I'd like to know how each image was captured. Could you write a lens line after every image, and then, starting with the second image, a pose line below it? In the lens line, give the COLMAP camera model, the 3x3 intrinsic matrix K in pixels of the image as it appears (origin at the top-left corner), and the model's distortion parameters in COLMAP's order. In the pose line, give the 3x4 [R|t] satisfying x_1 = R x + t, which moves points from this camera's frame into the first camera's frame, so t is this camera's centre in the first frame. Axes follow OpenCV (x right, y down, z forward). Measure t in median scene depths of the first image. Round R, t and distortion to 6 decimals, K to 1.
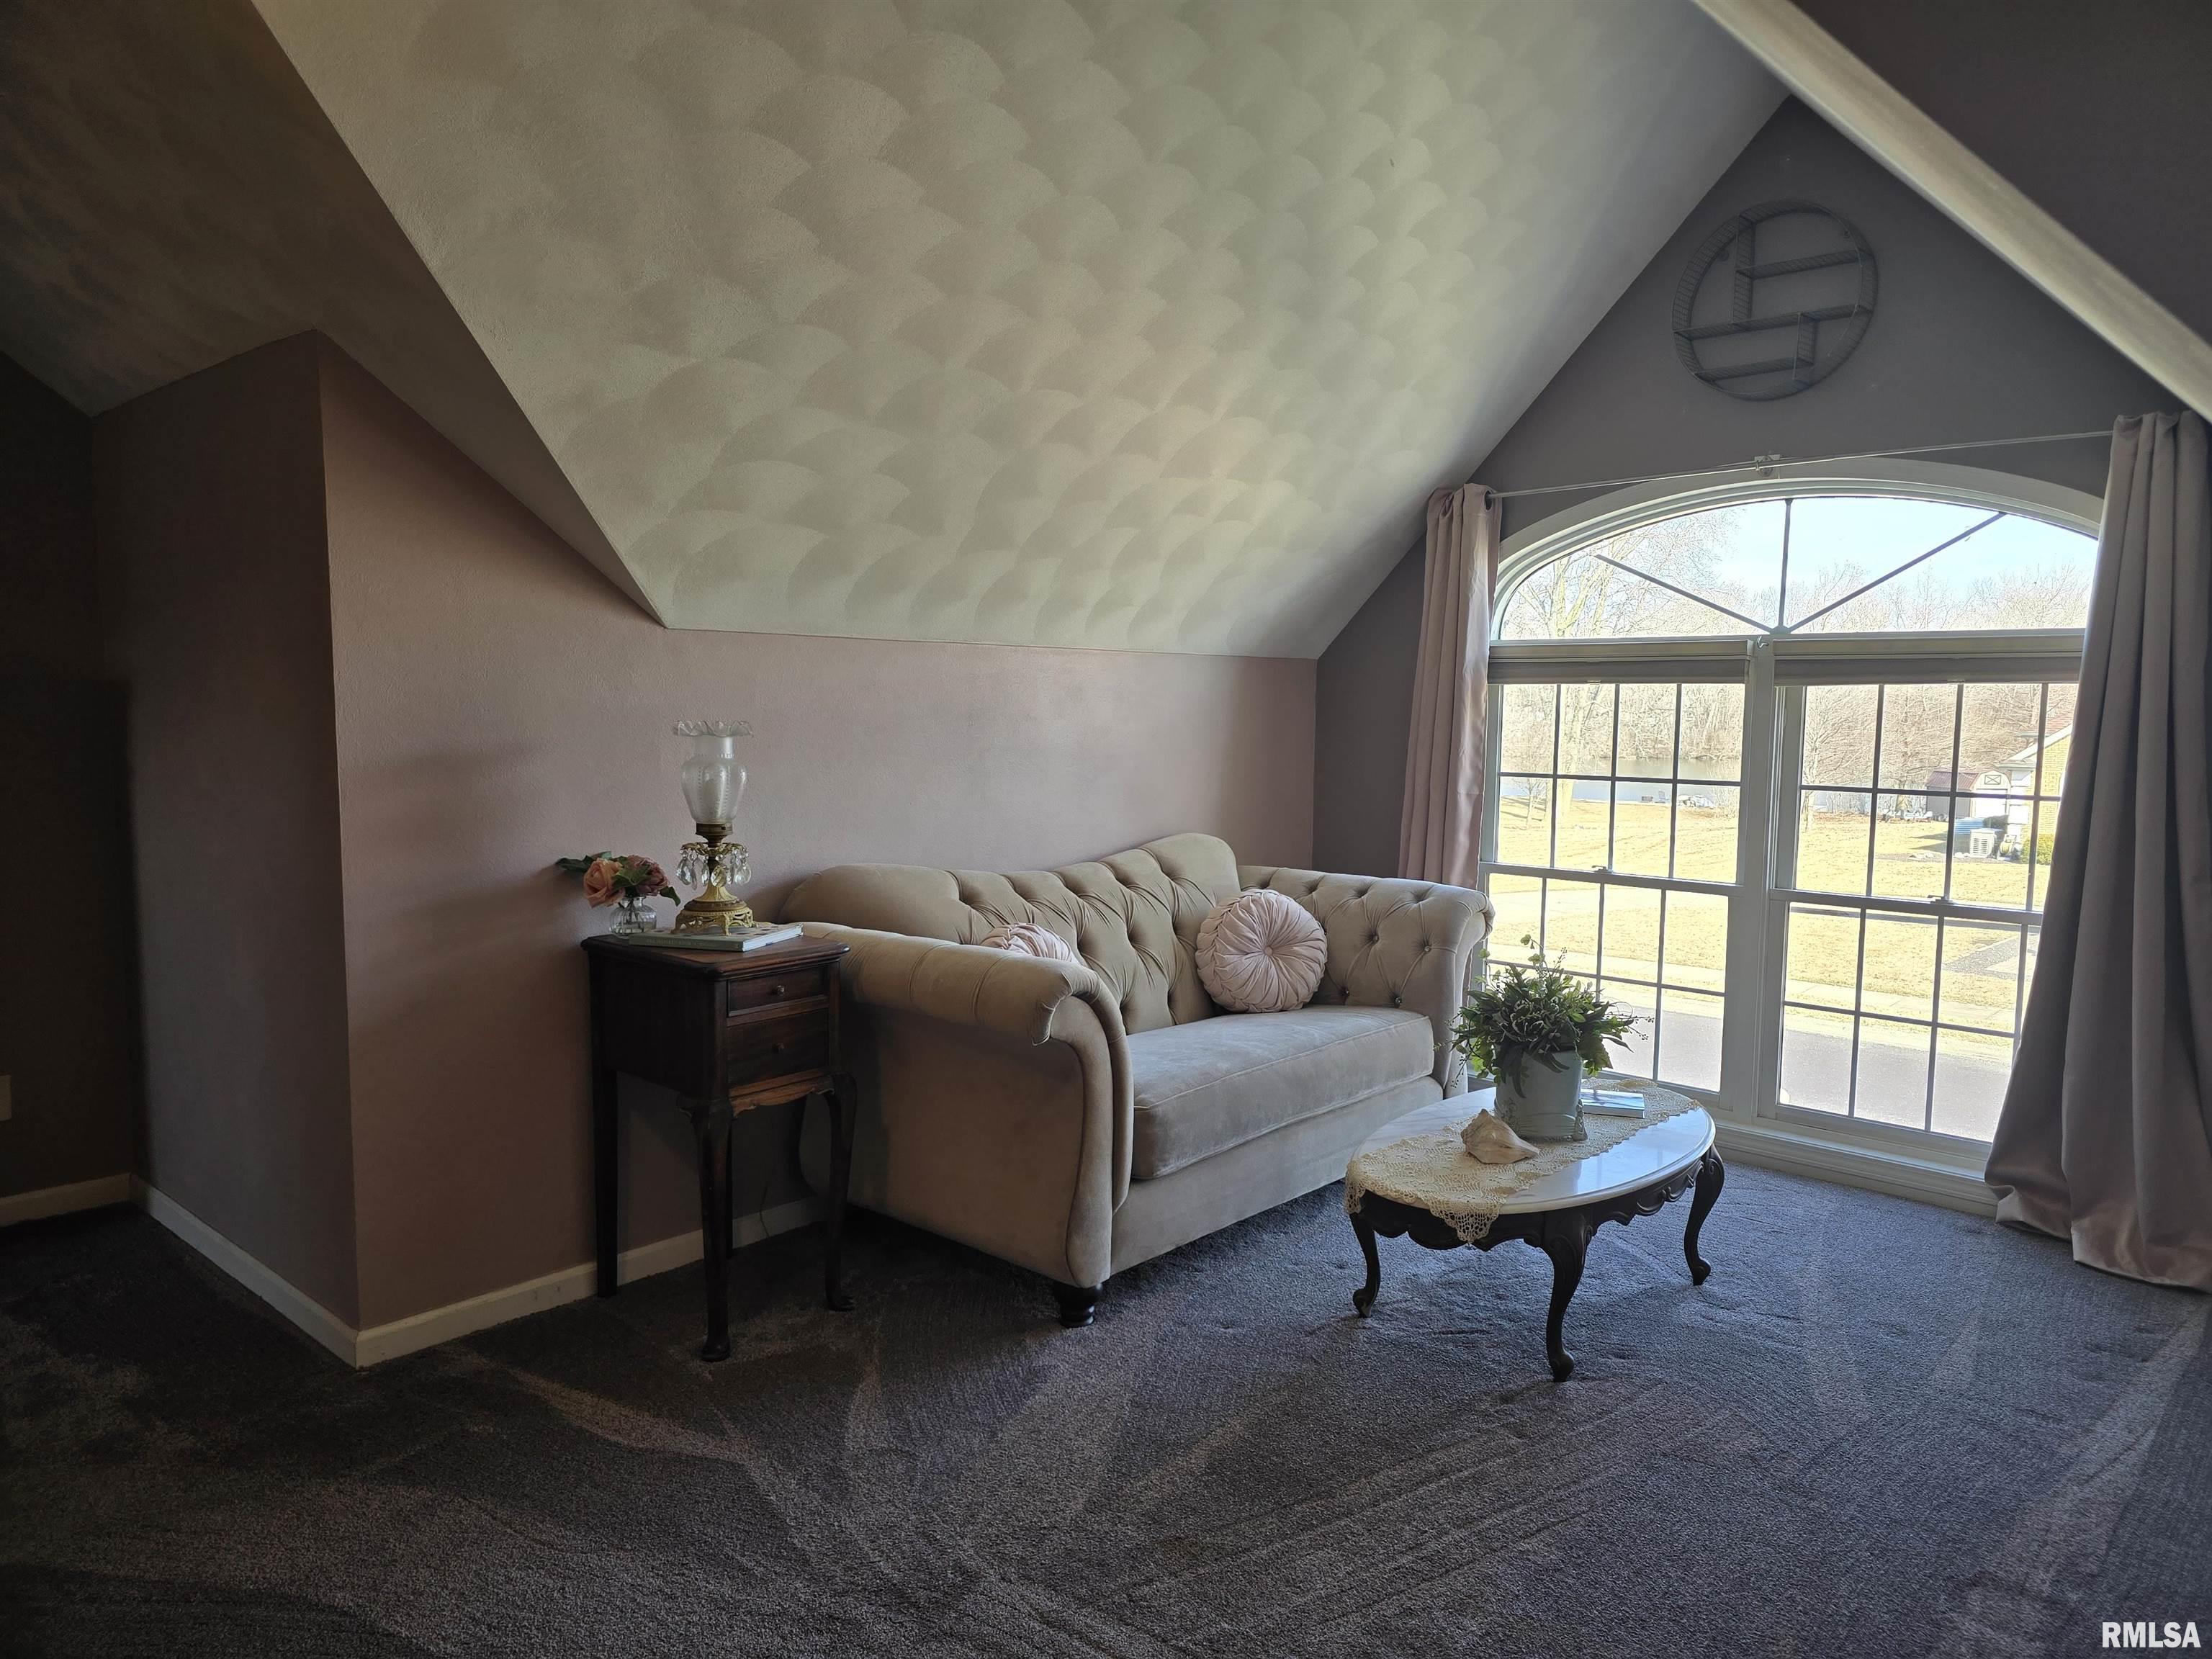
lens RADIAL K [[1485.9, 0, 1106.0], [0, 1485.9, 829.5], [0, 0, 1]] dist [0.059645, -0.049688]
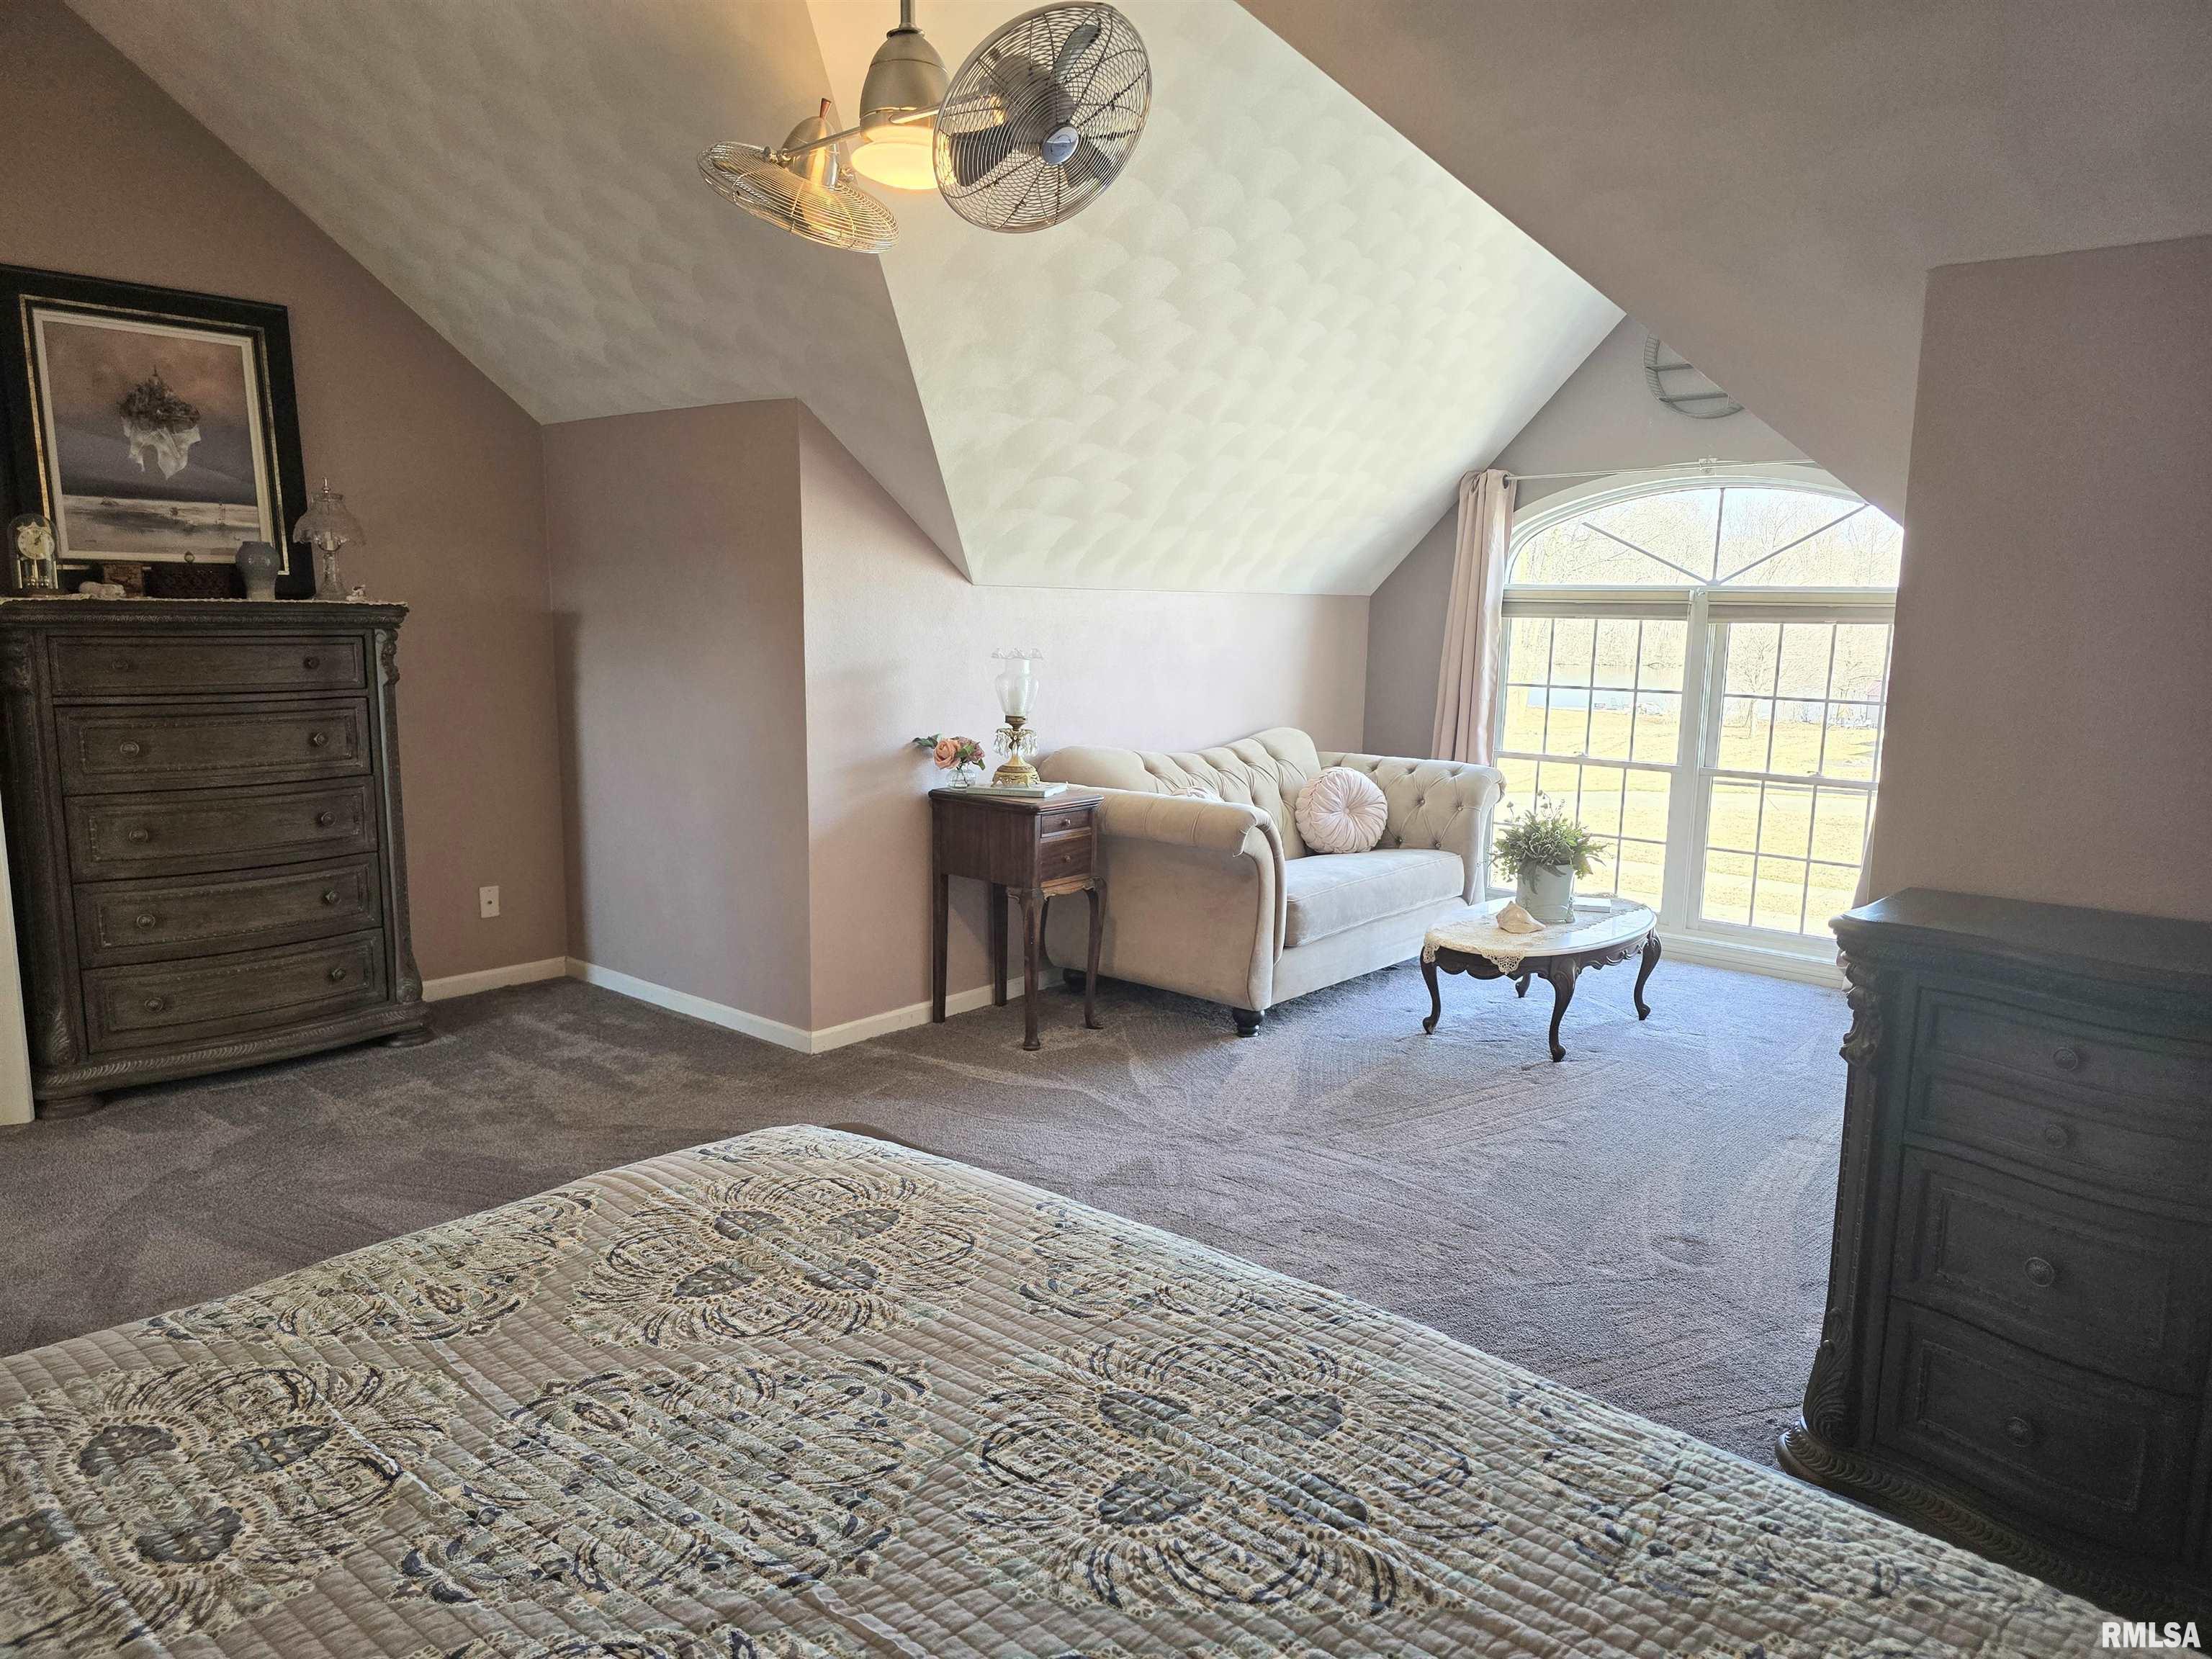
lens RADIAL K [[1485.9, 0, 1106.0], [0, 1485.9, 829.5], [0, 0, 1]] dist [0.059645, -0.049688]
pose [[0.999539, 0.003889, 0.030098, -0.205979], [-0.005810, 0.997933, 0.063996, 0.013953], [-0.029787, -0.064141, 0.997496, -0.510922]]
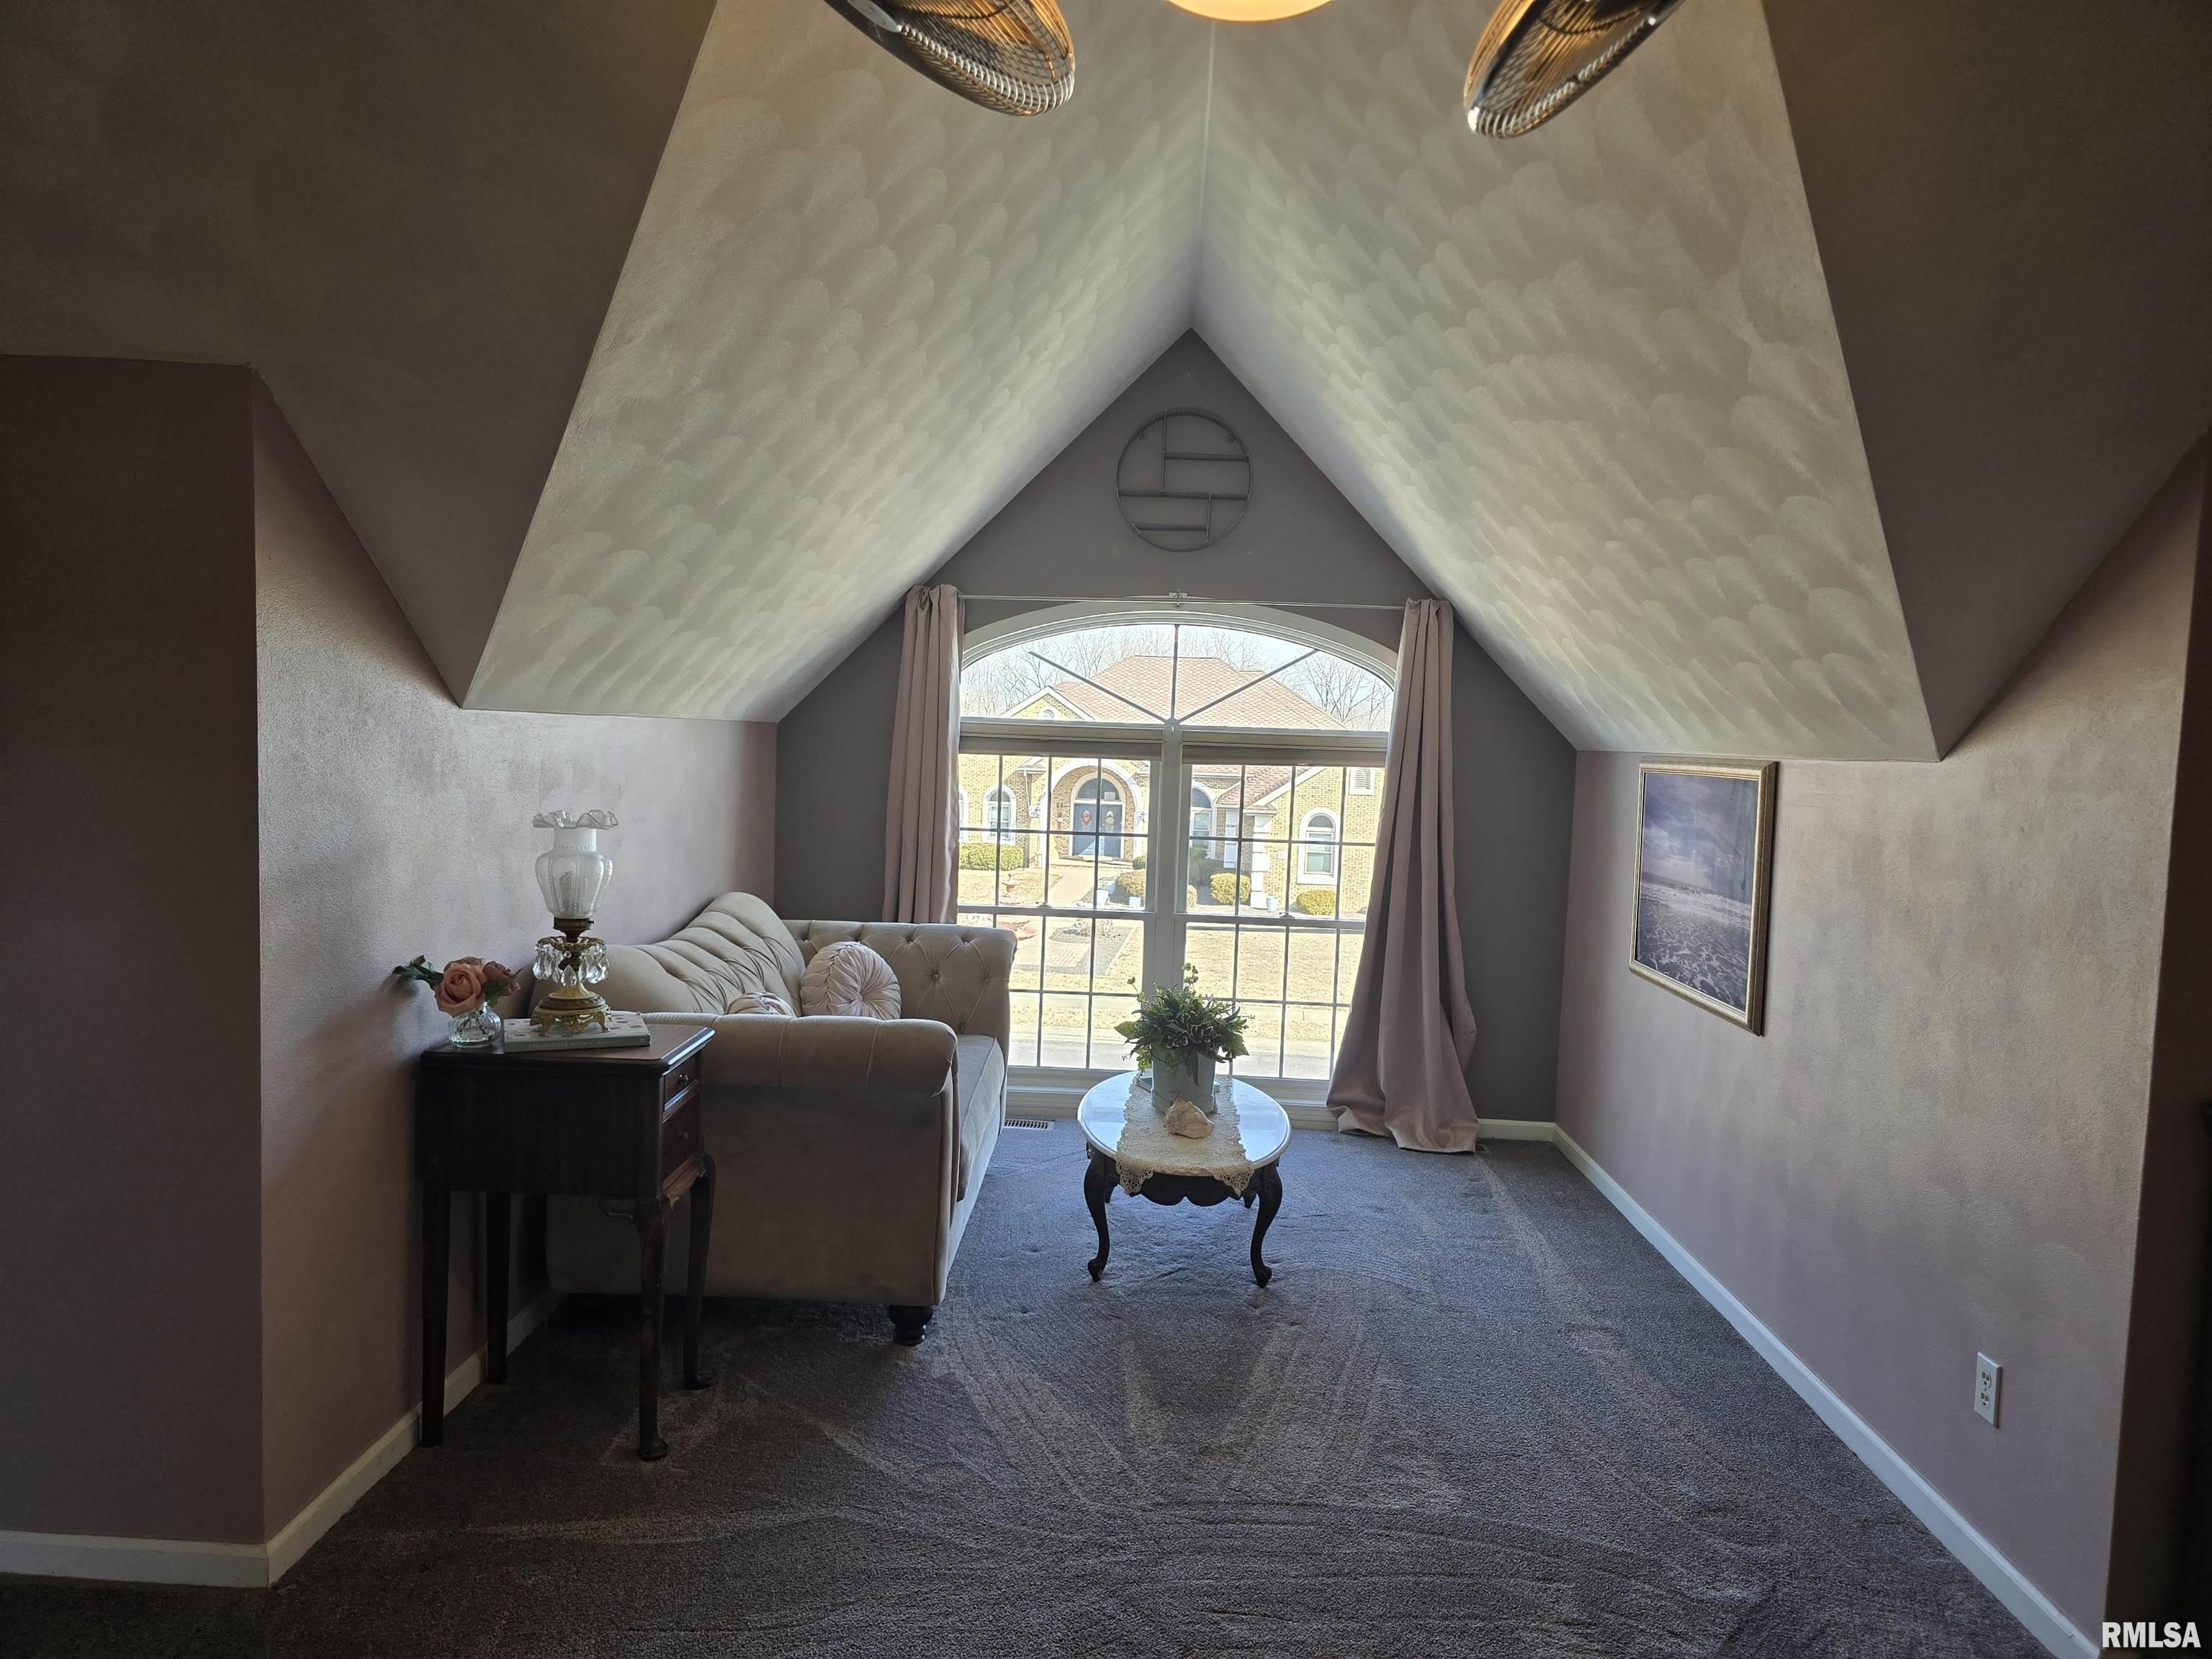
lens RADIAL K [[1493.7, 0, 1106.0], [0, 1493.7, 829.5], [0, 0, 1]] dist [0.123591, -0.147856]
pose [[0.762511, -0.022758, 0.646575, -0.606223], [0.030693, 0.999528, -0.001015, -0.046755], [-0.646247, 0.020619, 0.762850, 0.025208]]
